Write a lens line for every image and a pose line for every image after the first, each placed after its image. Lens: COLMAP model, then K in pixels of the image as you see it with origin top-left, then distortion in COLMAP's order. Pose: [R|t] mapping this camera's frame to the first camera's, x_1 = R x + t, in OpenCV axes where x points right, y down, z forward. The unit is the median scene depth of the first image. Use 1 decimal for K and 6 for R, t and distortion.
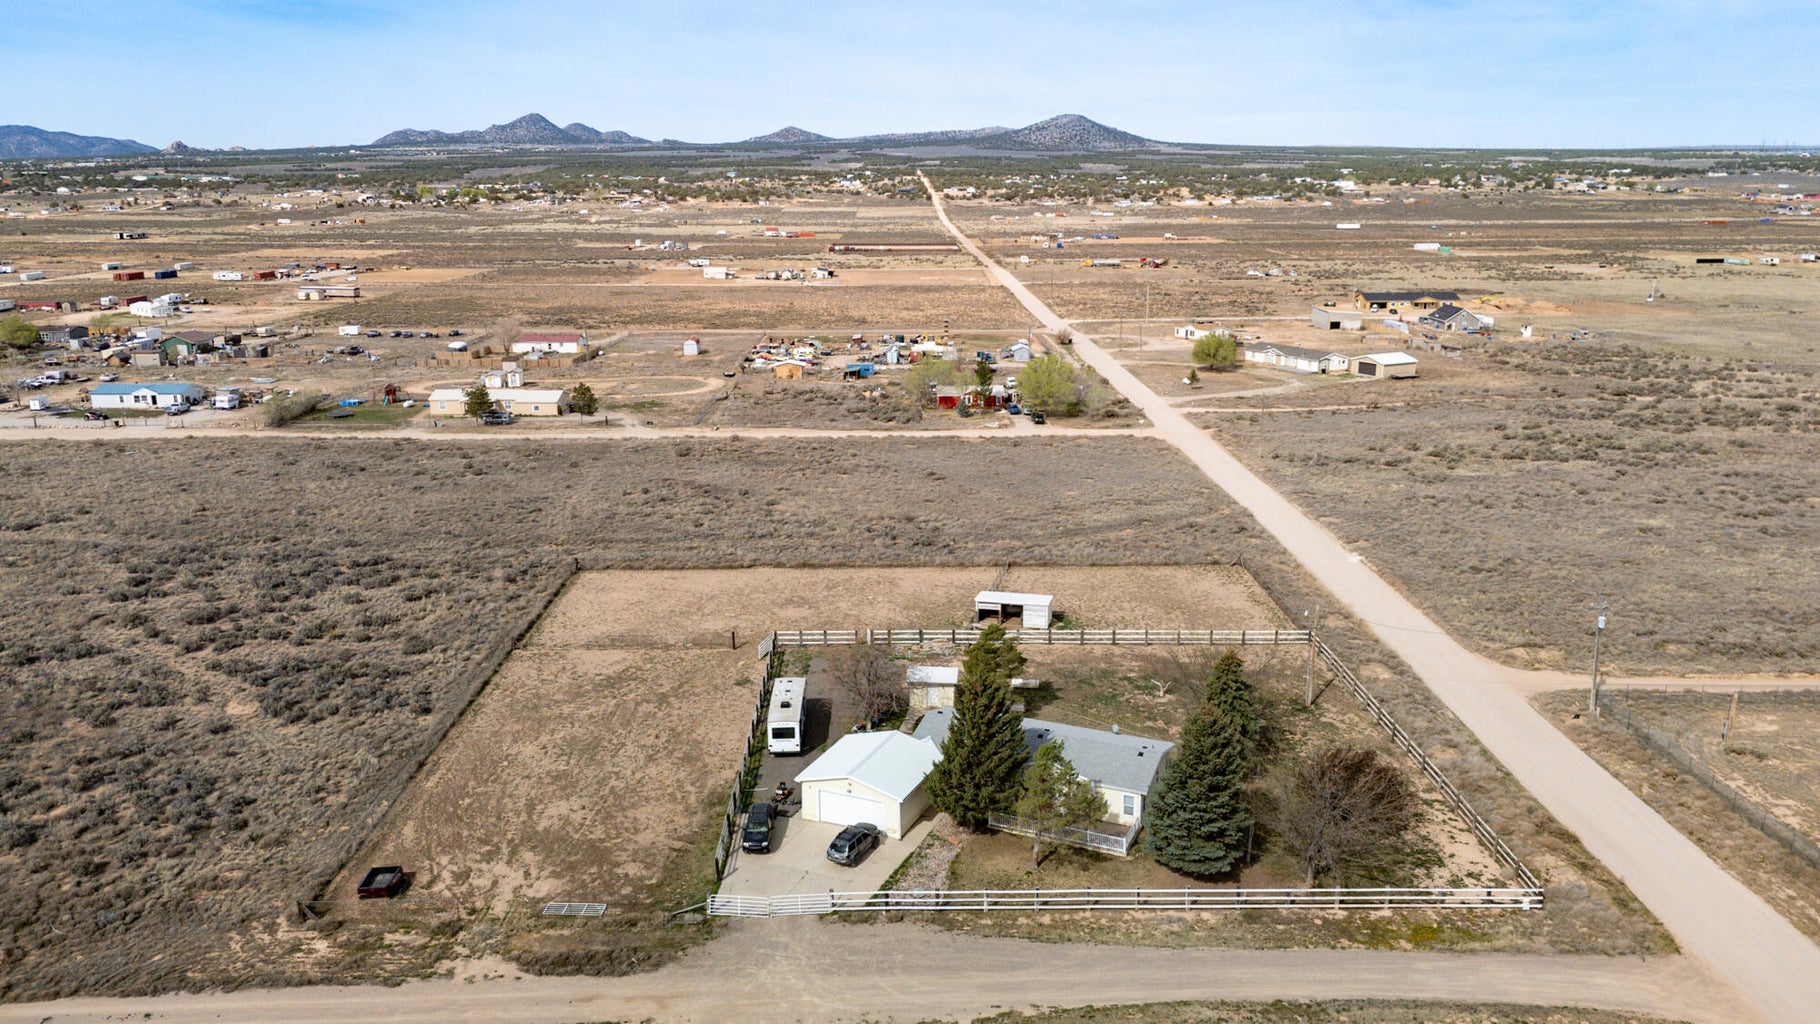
lens RADIAL K [[1332.1, 0, 915.1], [0, 1332.1, 498.9], [0, 0, 1]] dist [0.081831, -0.075403]
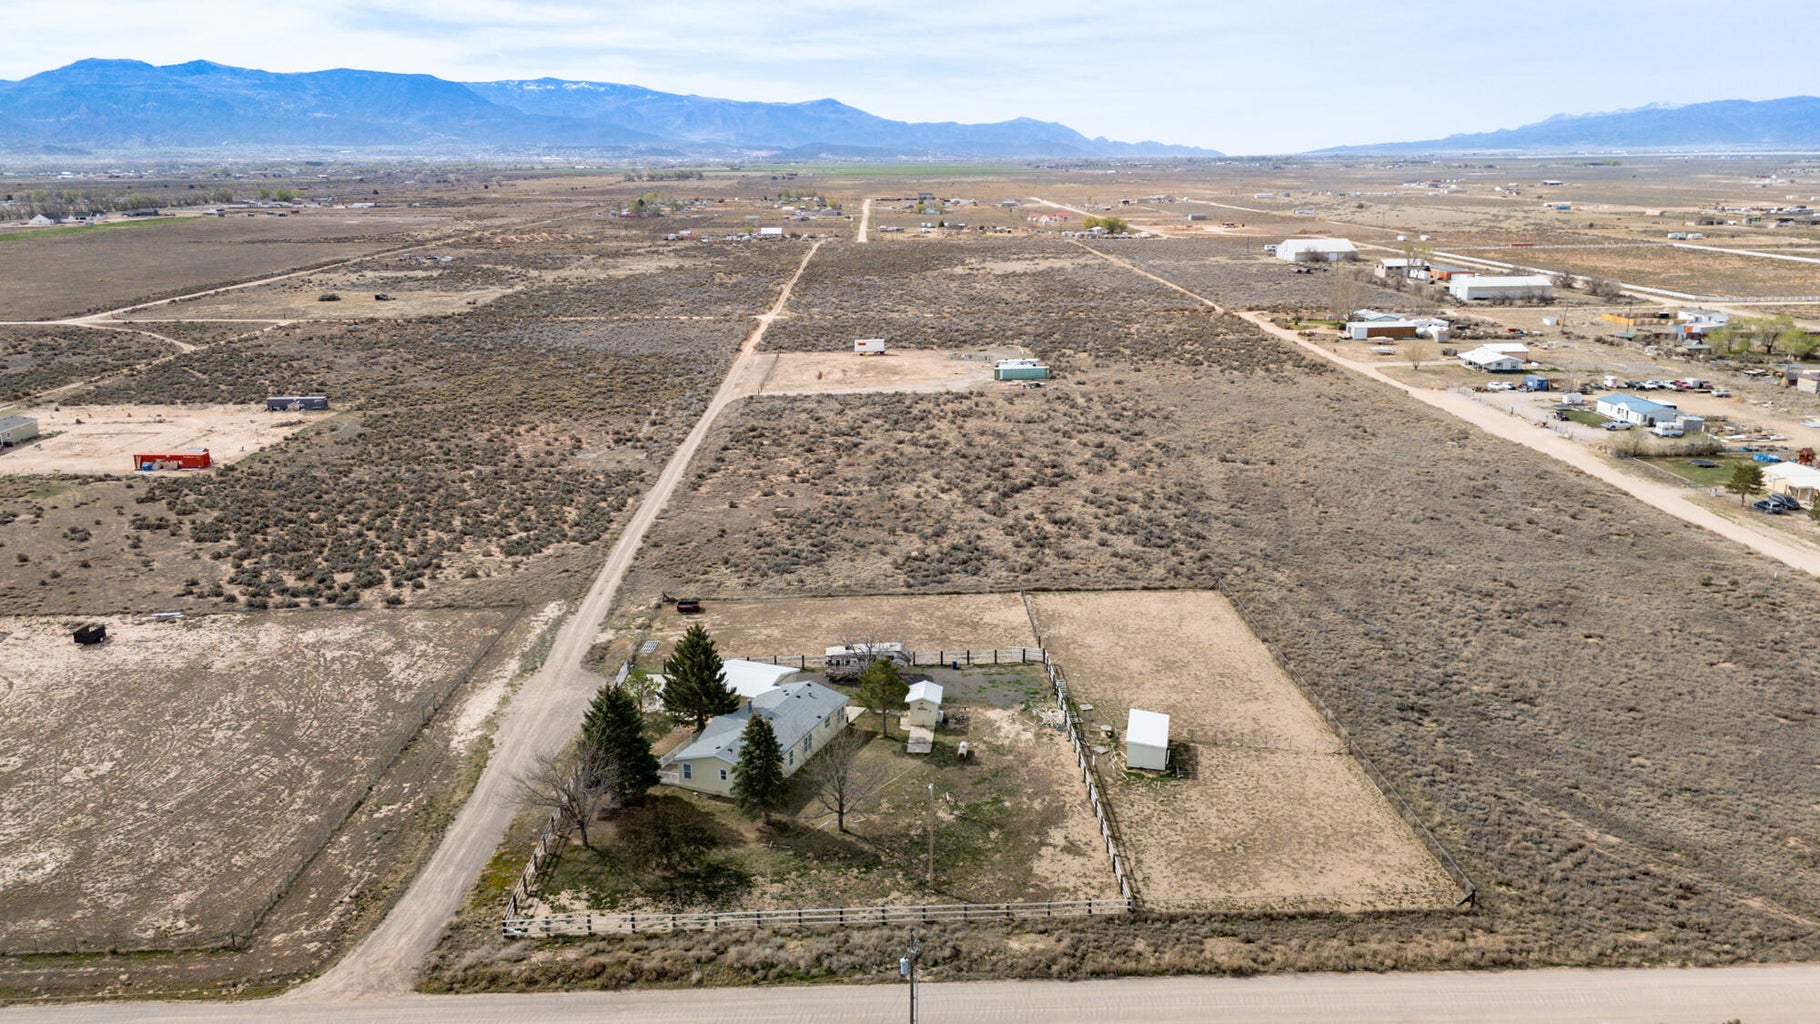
lens RADIAL K [[1332.1, 0, 917.7], [0, 1332.1, 497.3], [0, 0, 1]] dist [0.081831, -0.075403]
pose [[0.015809, 0.250589, -0.967965, 1.100552], [-0.230207, 0.942990, 0.240363, -0.312565], [0.973013, 0.219032, 0.072595, 0.857873]]
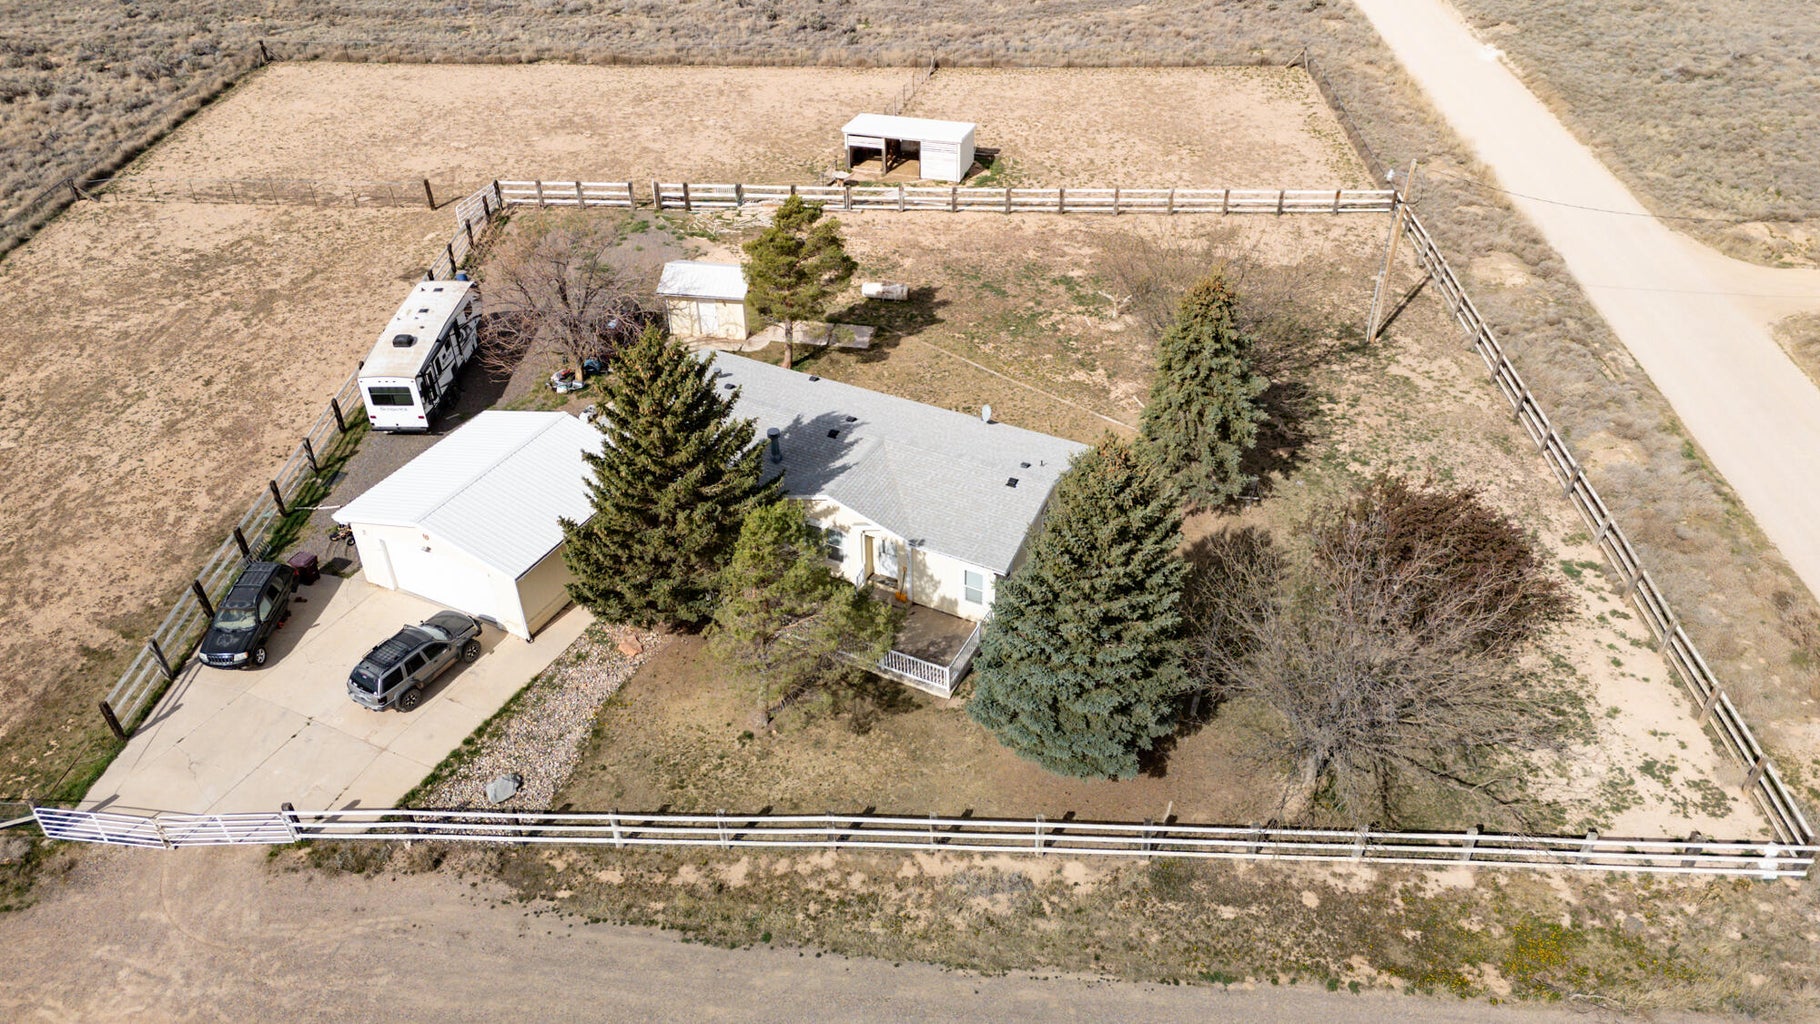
lens RADIAL K [[1332.1, 0, 914.7], [0, 1332.1, 507.9], [0, 0, 1]] dist [0.081831, -0.075403]
pose [[0.998513, 0.026701, -0.047527, 0.128438], [-0.007104, 0.928135, 0.372176, 0.009833], [0.054049, -0.371285, 0.926944, 0.434166]]
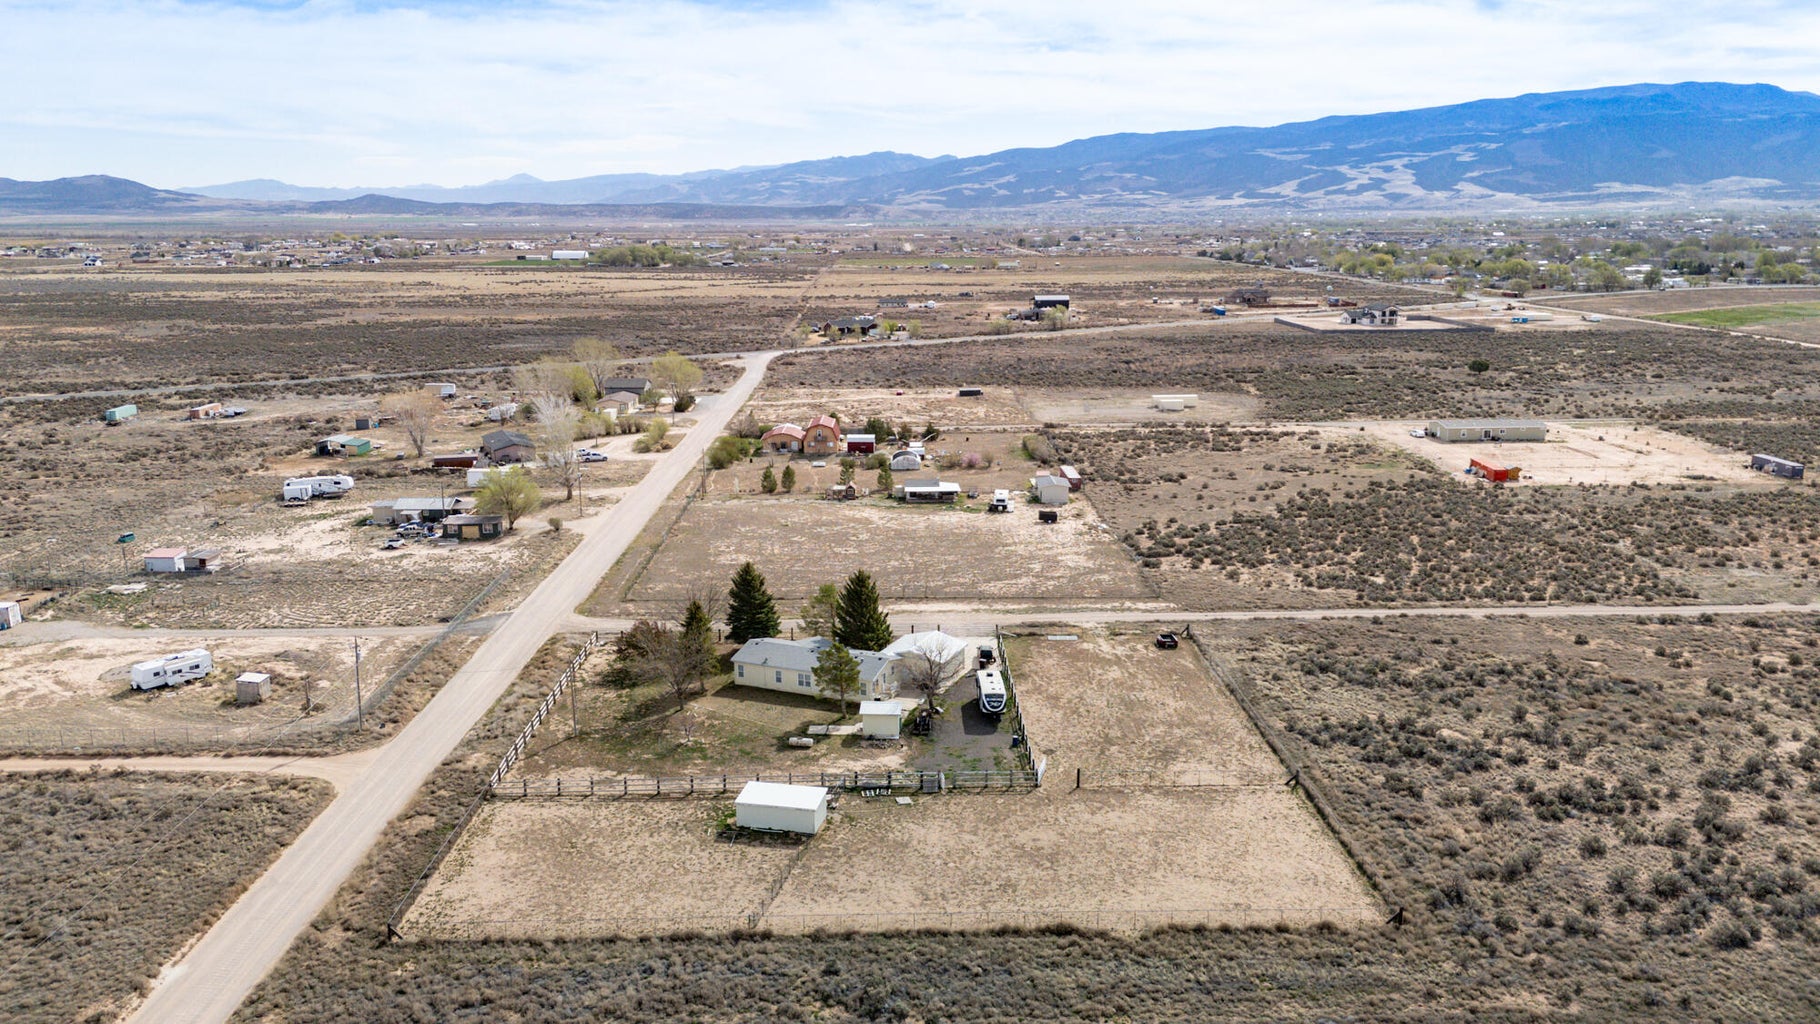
lens RADIAL K [[1332.1, 0, 921.1], [0, 1332.1, 504.5], [0, 0, 1]] dist [0.081831, -0.075403]
pose [[-0.999939, 0.008371, -0.007193, -0.014910], [0.004346, 0.897718, 0.440549, -0.568883], [0.010145, 0.440491, -0.897700, 1.992008]]
